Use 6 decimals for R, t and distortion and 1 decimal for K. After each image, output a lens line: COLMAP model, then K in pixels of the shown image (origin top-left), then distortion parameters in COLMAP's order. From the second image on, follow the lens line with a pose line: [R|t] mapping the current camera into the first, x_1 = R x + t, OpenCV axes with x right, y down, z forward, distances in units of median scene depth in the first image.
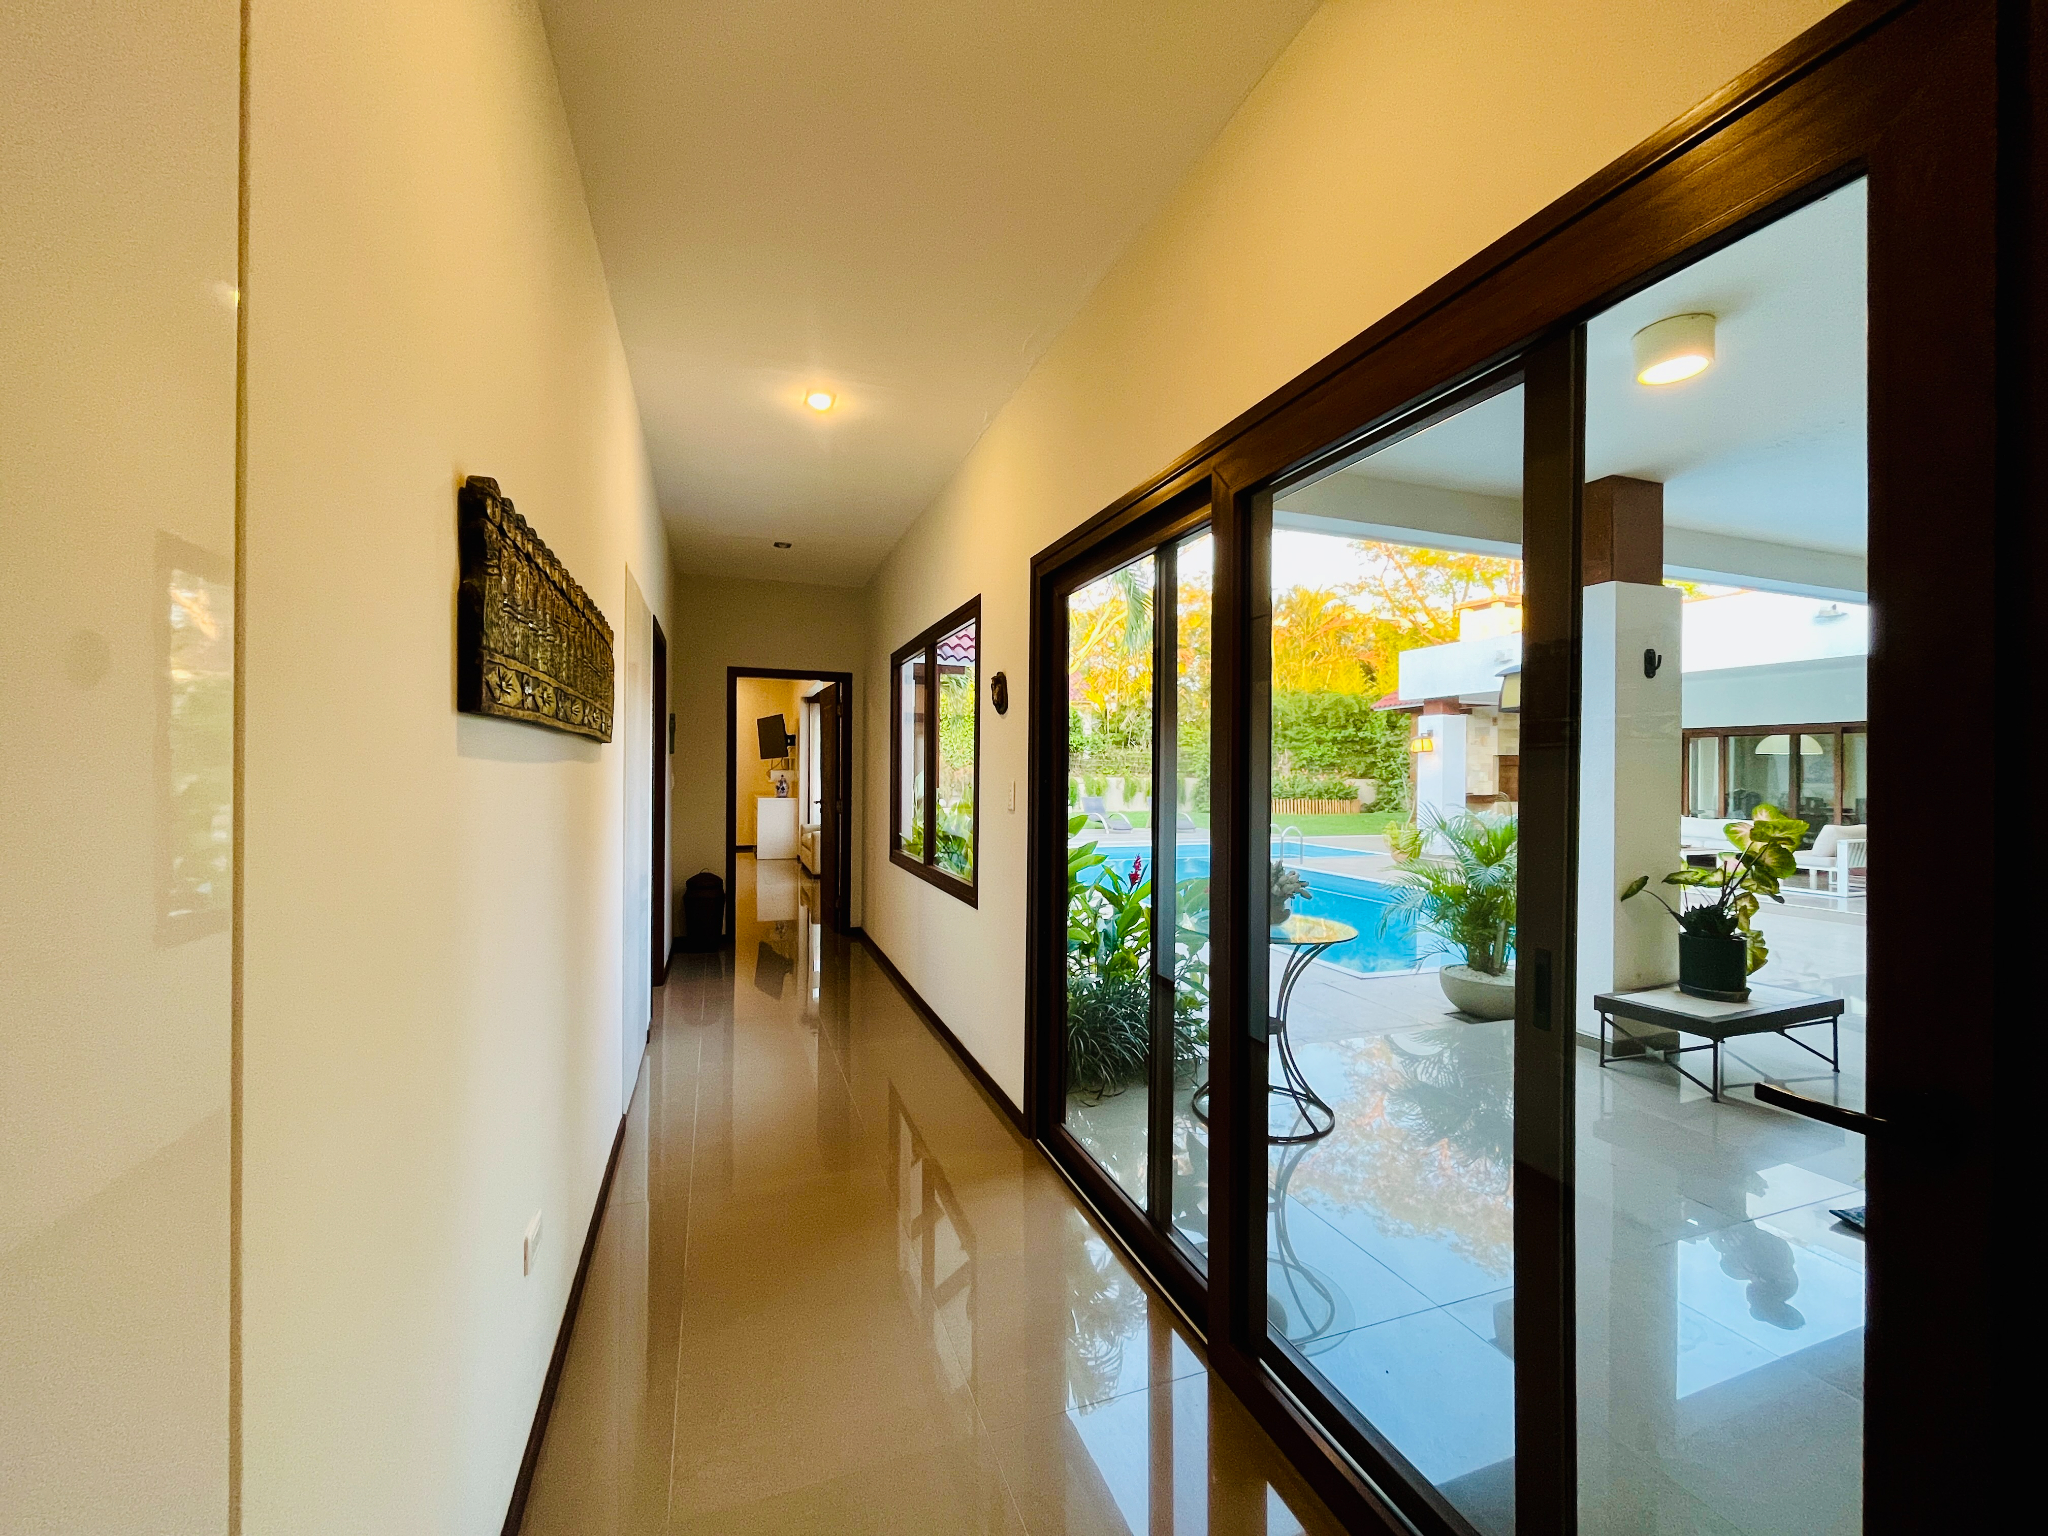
lens RADIAL K [[831.6, 0, 1024.5], [0, 831.6, 770.5], [0, 0, 1]] dist [-0.005531, 0.000737]
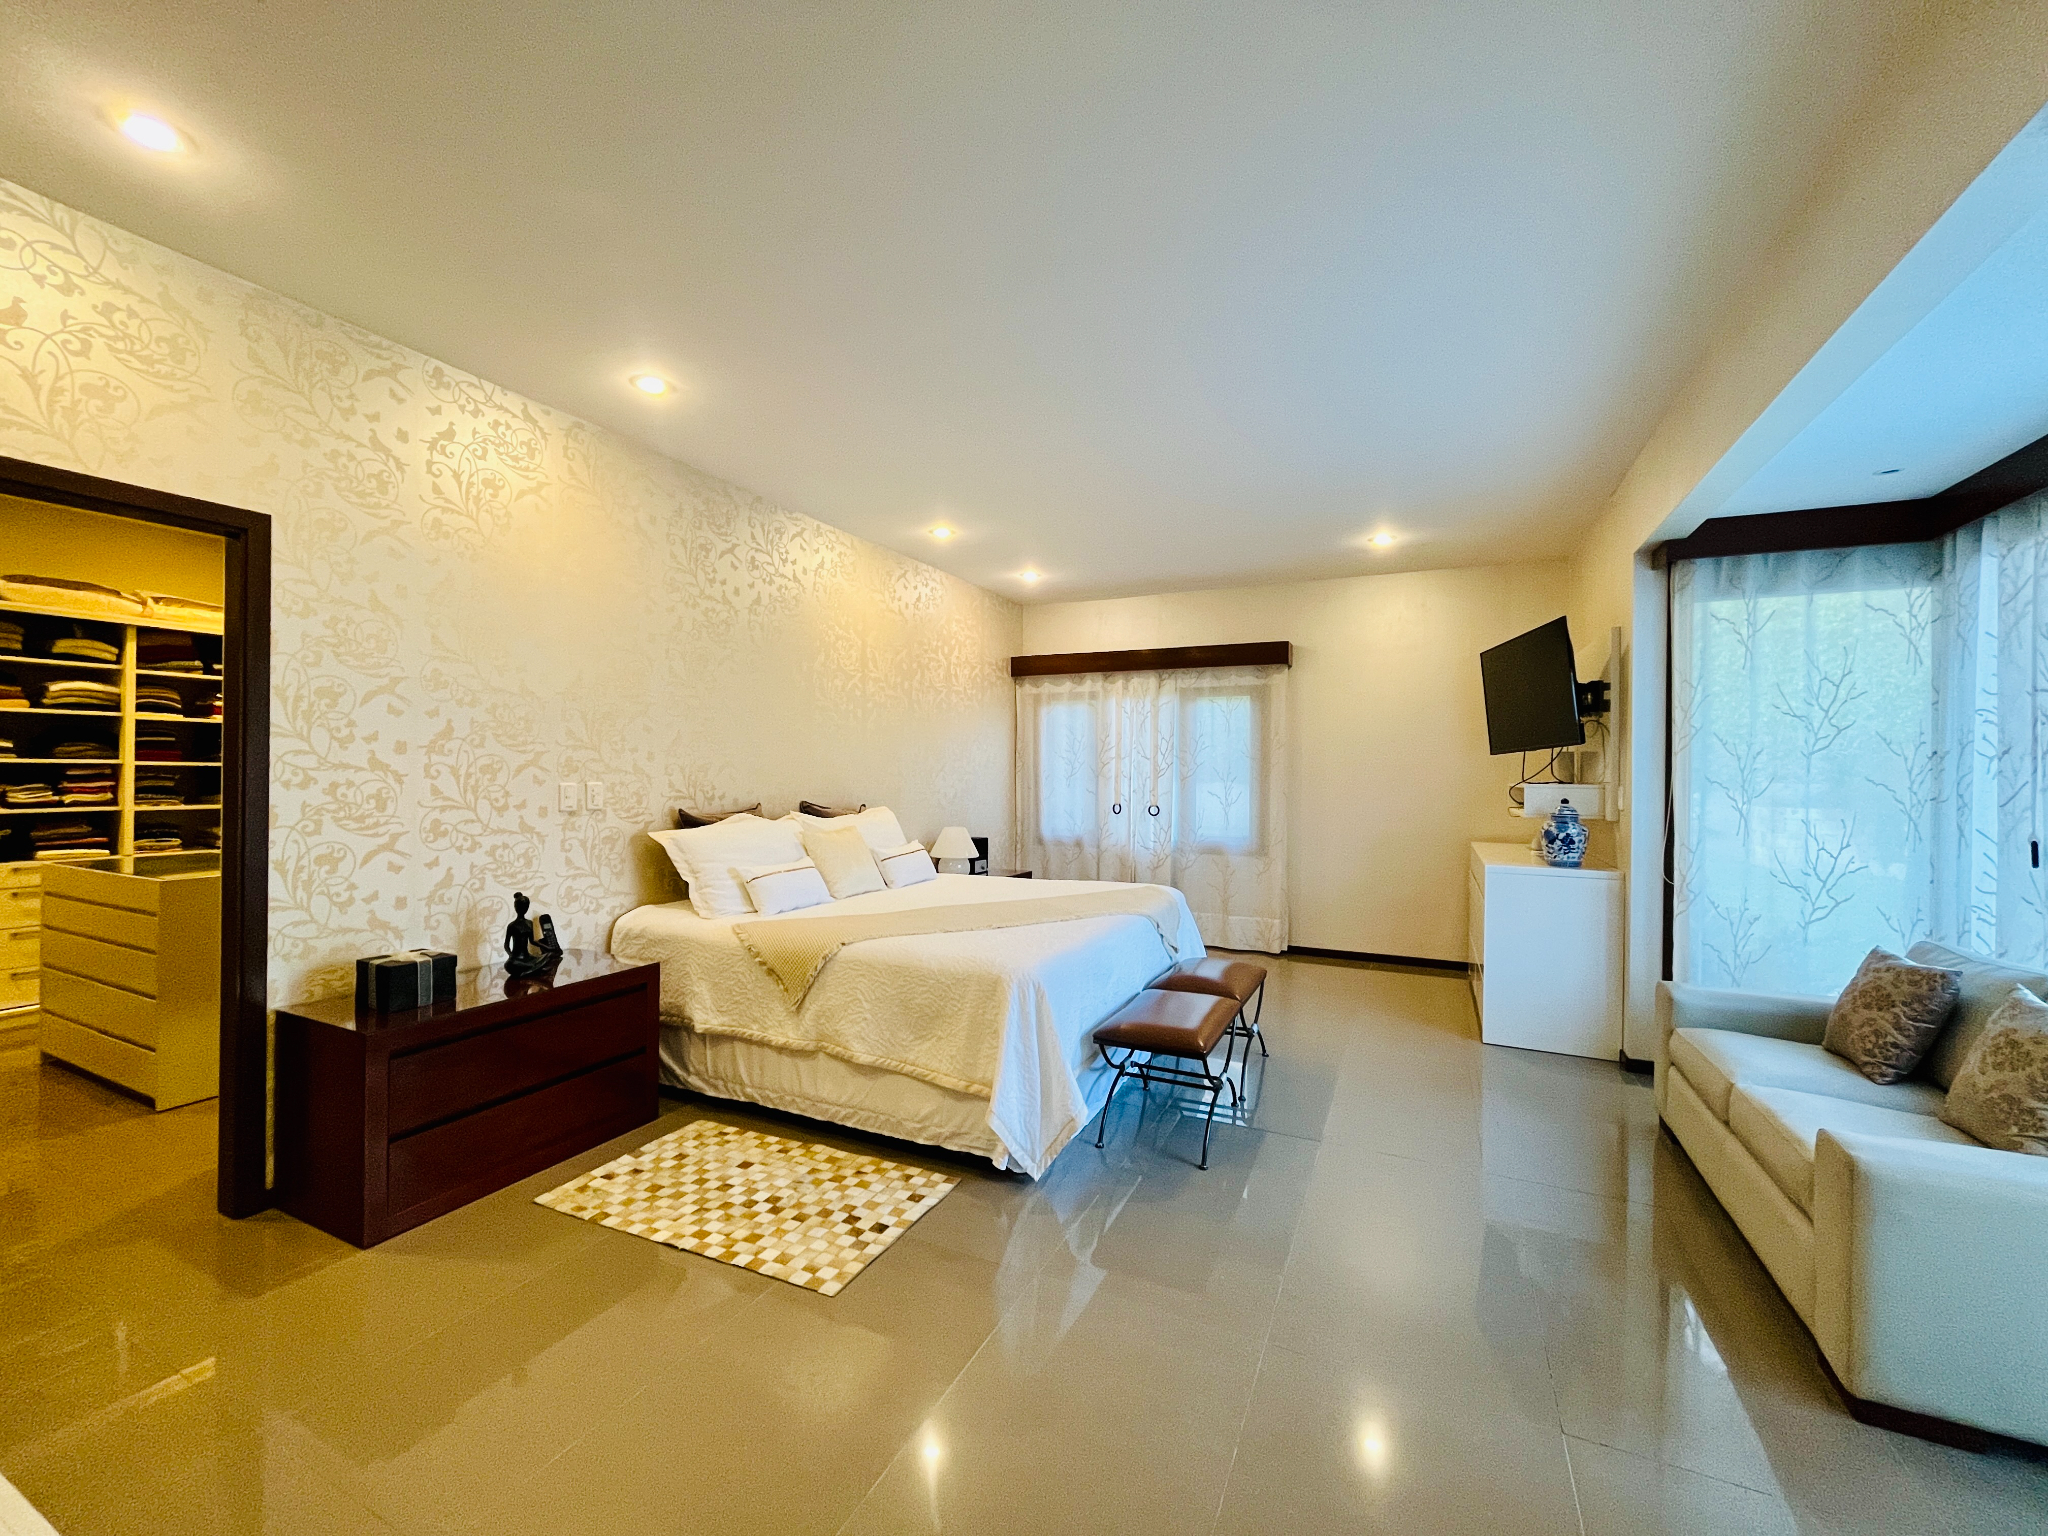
lens RADIAL K [[831.6, 0, 1023.6], [0, 831.6, 769.0], [0, 0, 1]] dist [-0.005531, 0.000737]
pose [[0.703359, -0.000260, -0.710835, -0.202648], [-0.003412, 0.999987, -0.003742, -0.004831], [0.710827, 0.005057, 0.703349, 0.593706]]
